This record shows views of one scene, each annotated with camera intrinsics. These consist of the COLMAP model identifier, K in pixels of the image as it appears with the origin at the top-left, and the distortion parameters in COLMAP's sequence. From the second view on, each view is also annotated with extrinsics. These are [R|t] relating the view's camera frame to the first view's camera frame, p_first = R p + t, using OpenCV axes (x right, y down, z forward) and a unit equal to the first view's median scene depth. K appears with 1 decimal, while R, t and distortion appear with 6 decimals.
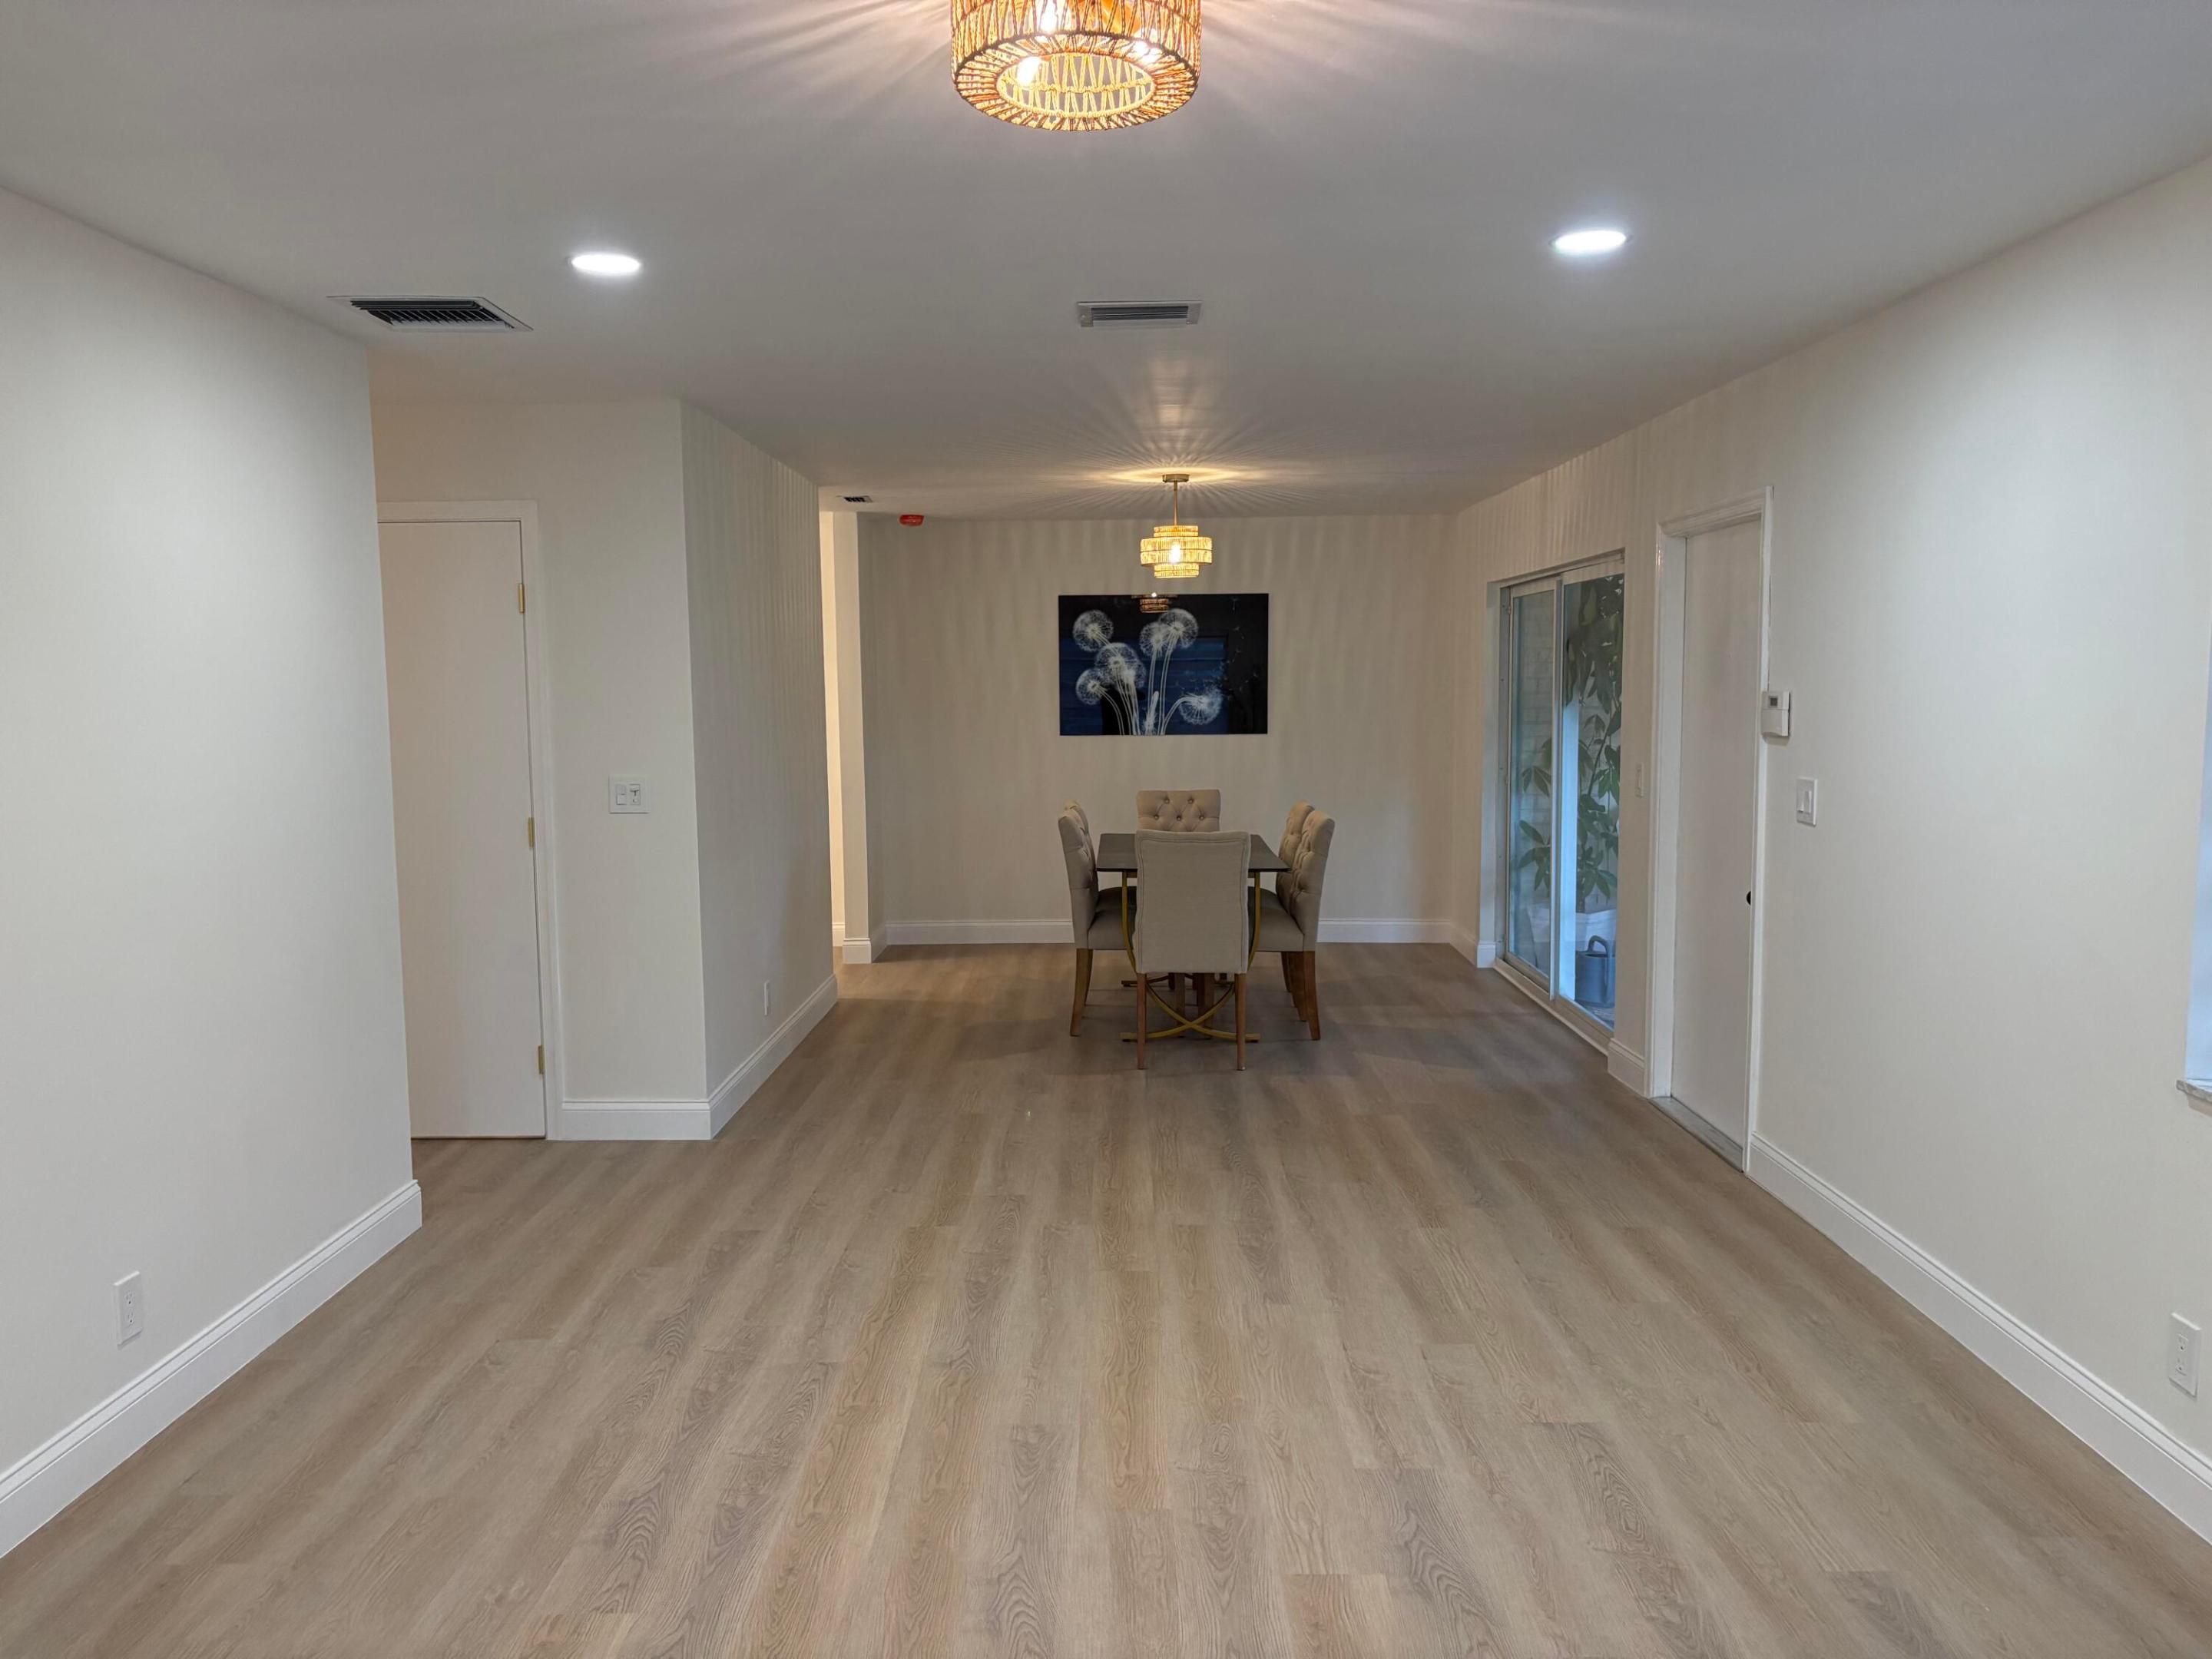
lens RADIAL K [[1677.1, 0, 1097.2], [0, 1677.1, 835.8], [0, 0, 1]] dist [0.028402, -0.026299]
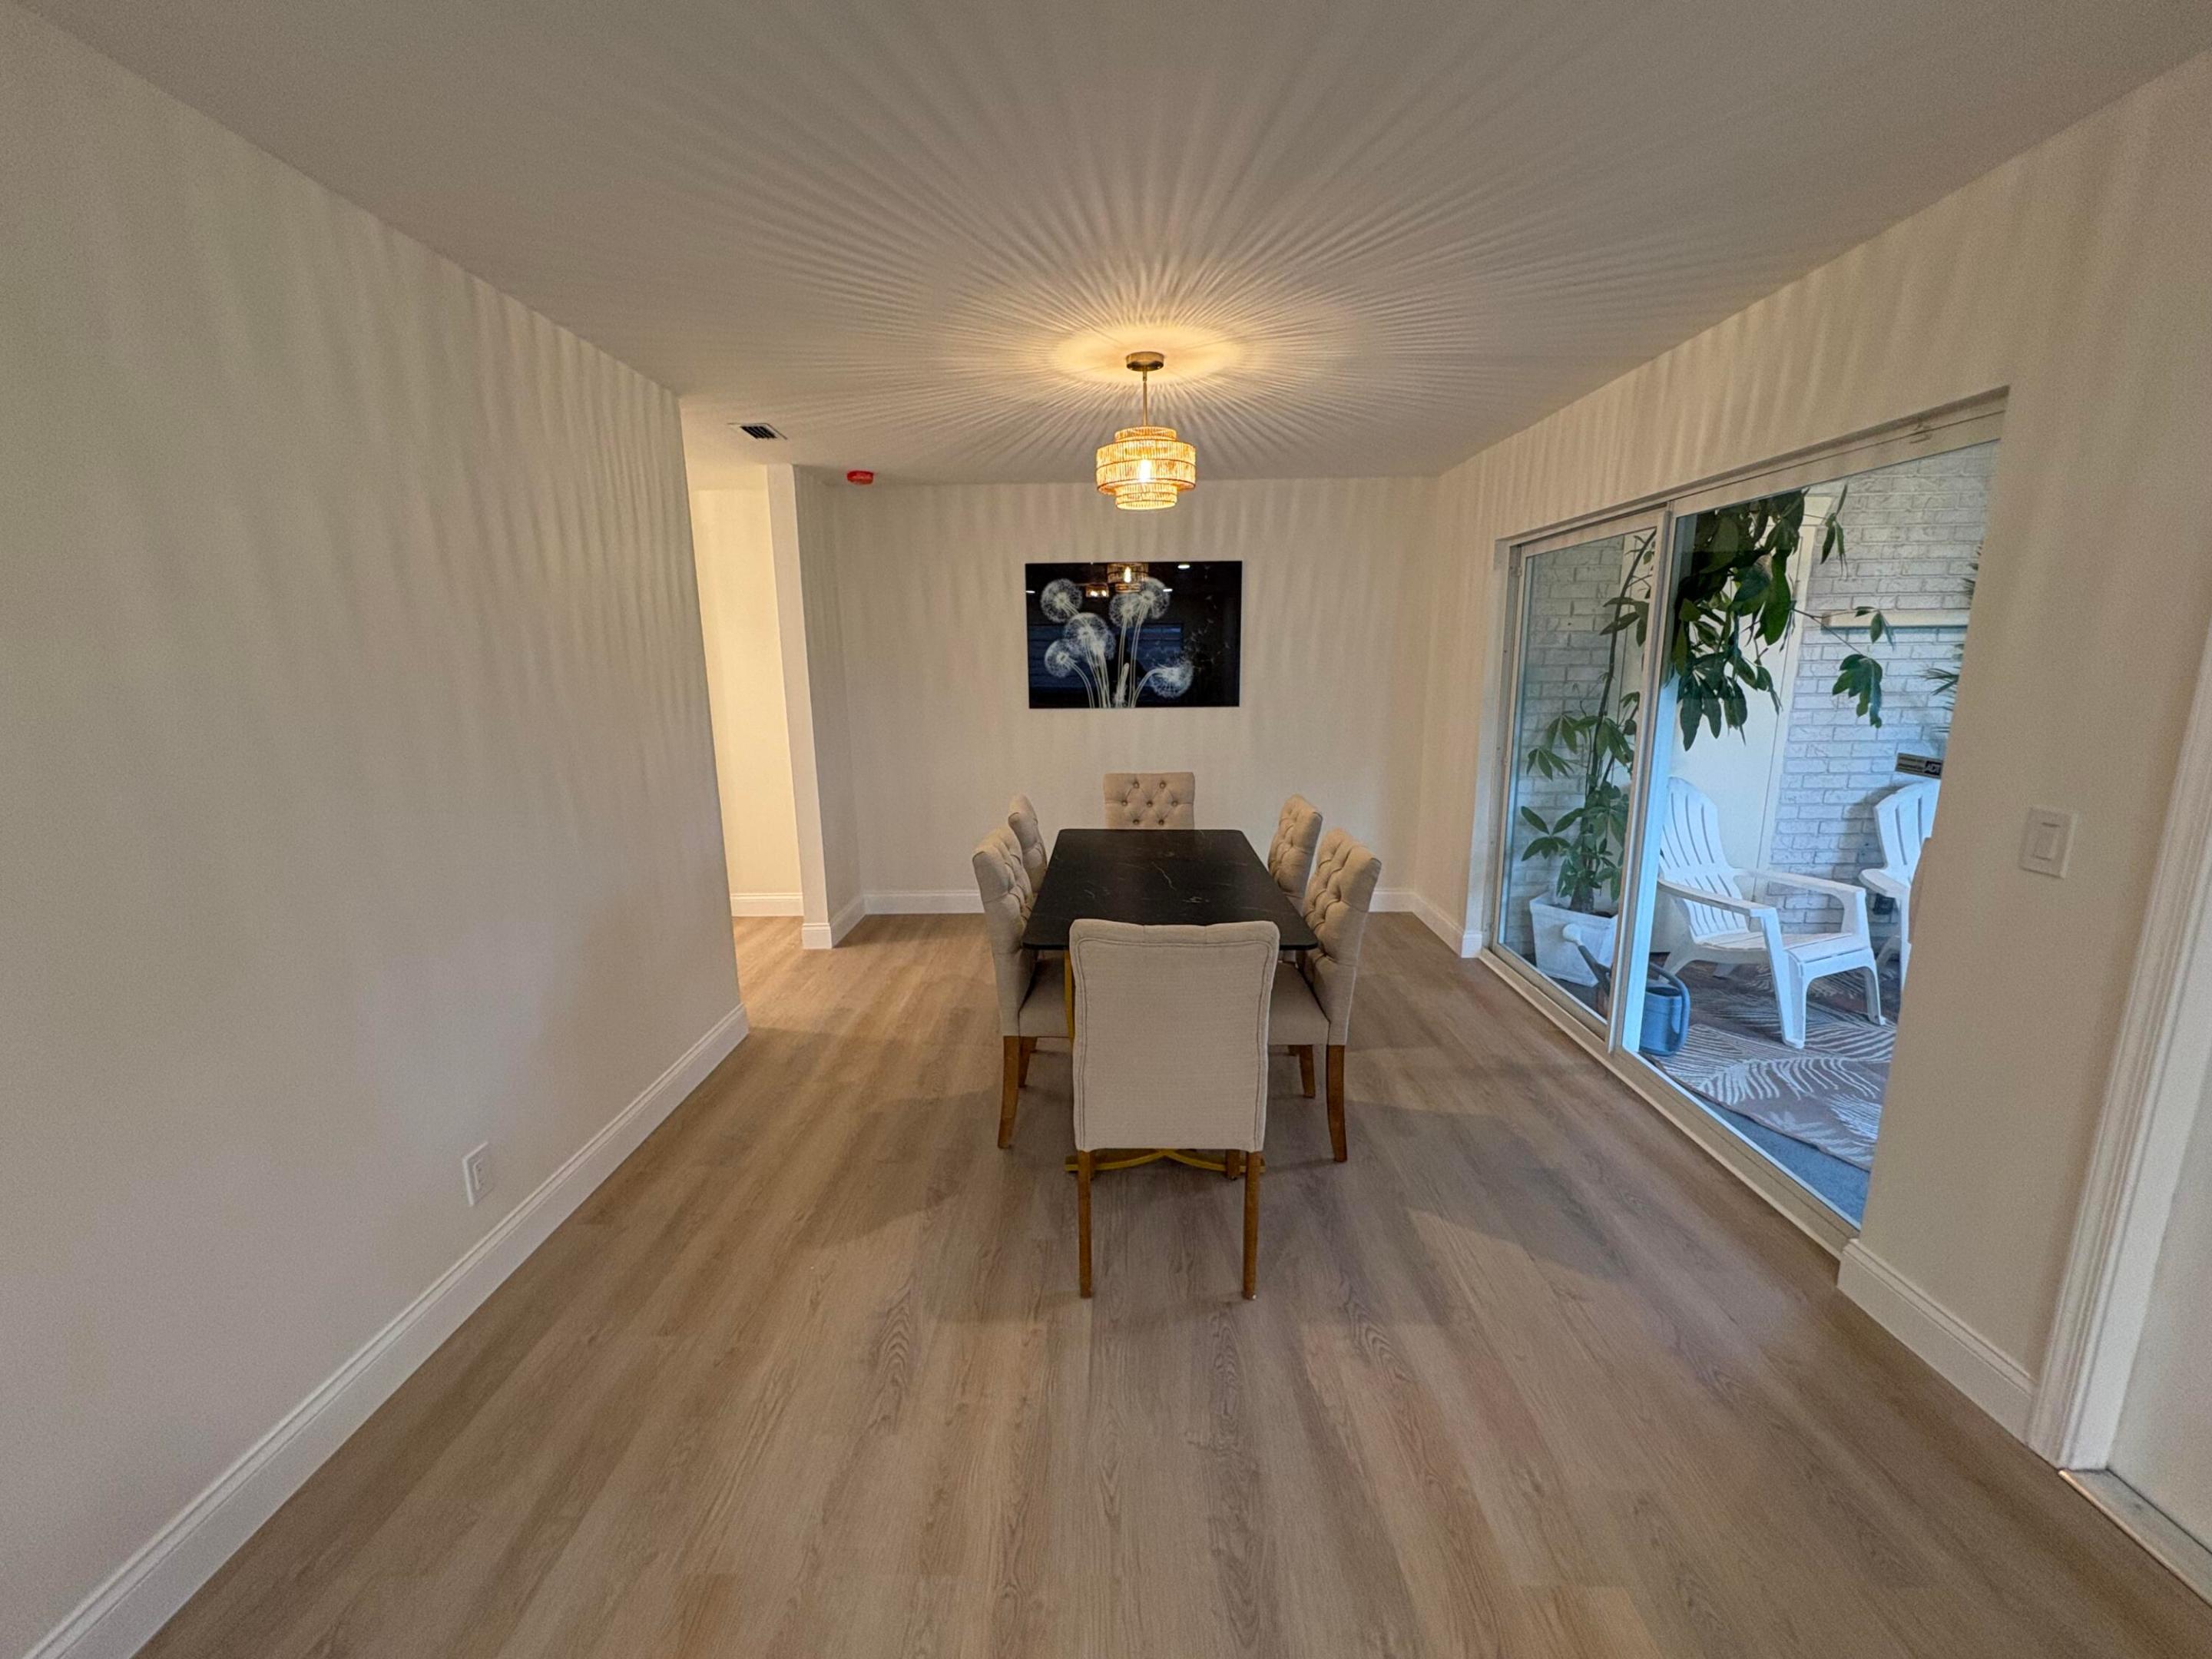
lens RADIAL K [[880.0, 0, 1112.3], [0, 880.0, 833.9], [0, 0, 1]] dist [-0.001121, -0.000192]
pose [[0.999976, -0.002908, 0.006274, 0.029935], [0.002213, 0.994130, 0.108167, -0.054613], [-0.006552, -0.108150, 0.994113, 0.611623]]
